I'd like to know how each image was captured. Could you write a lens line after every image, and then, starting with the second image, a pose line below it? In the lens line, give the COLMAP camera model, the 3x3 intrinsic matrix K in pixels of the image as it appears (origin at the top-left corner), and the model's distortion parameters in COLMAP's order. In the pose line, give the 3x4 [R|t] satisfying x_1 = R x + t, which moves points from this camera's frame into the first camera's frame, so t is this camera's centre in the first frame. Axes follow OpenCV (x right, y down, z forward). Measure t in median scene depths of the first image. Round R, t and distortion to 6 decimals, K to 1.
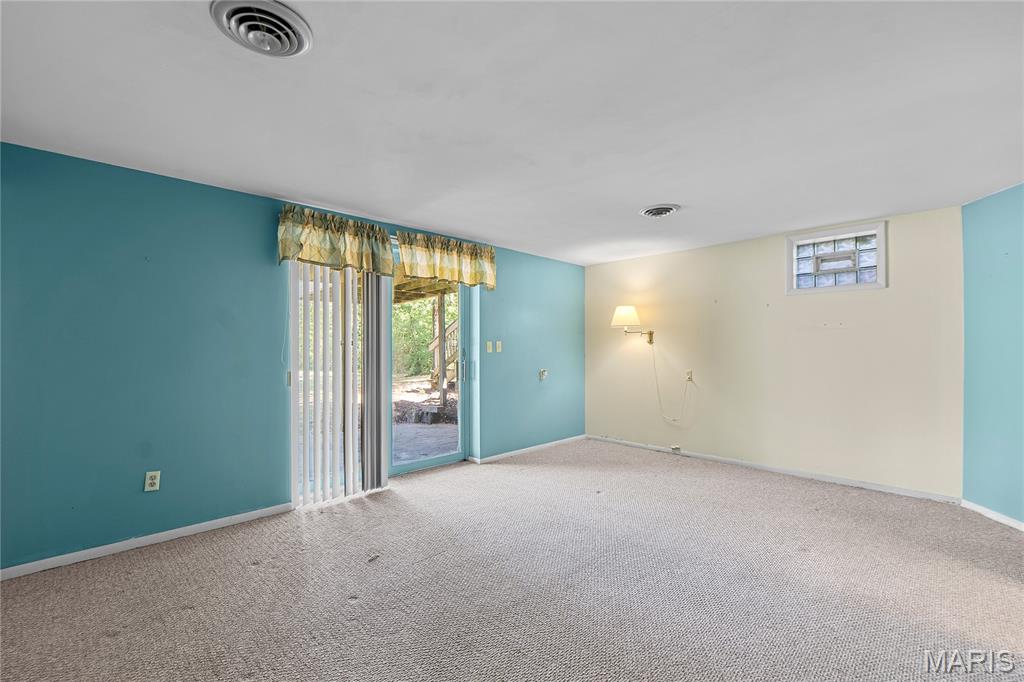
lens RADIAL K [[440.6, 0, 512.0], [0, 440.6, 343.3], [0, 0, 1]] dist [0.000645, 0.000265]
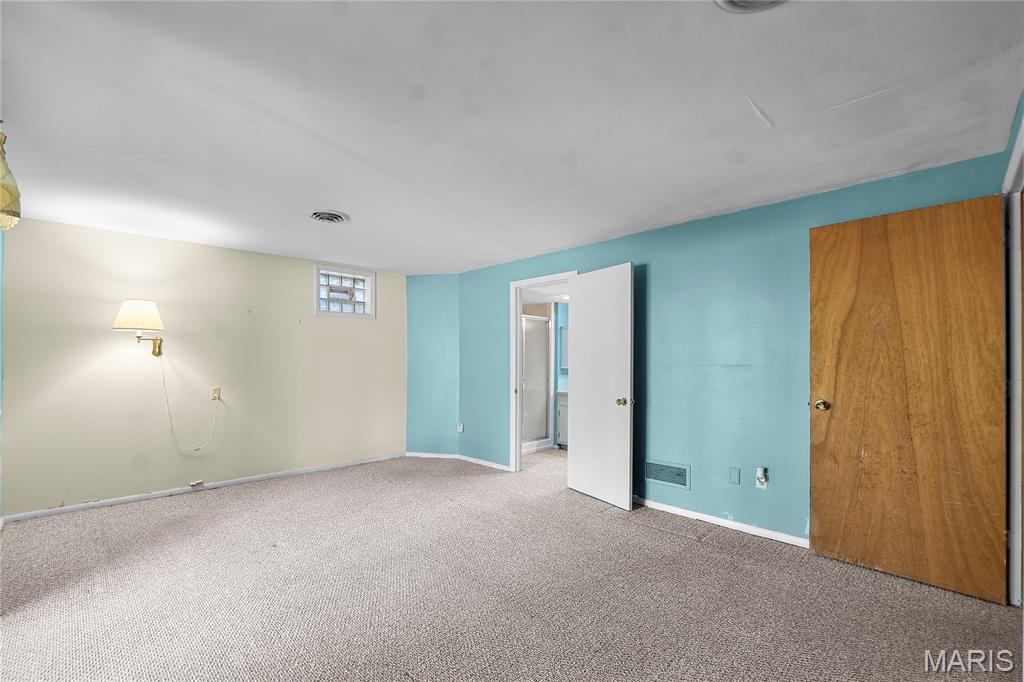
lens RADIAL K [[440.6, 0, 469.5], [0, 440.6, 356.0], [0, 0, 1]] dist [0.000645, 0.000265]
pose [[0.055414, 0.011240, 0.998400, -0.504128], [-0.010160, 0.999891, -0.010693, 0.005731], [-0.998412, -0.009552, 0.055522, 0.545584]]
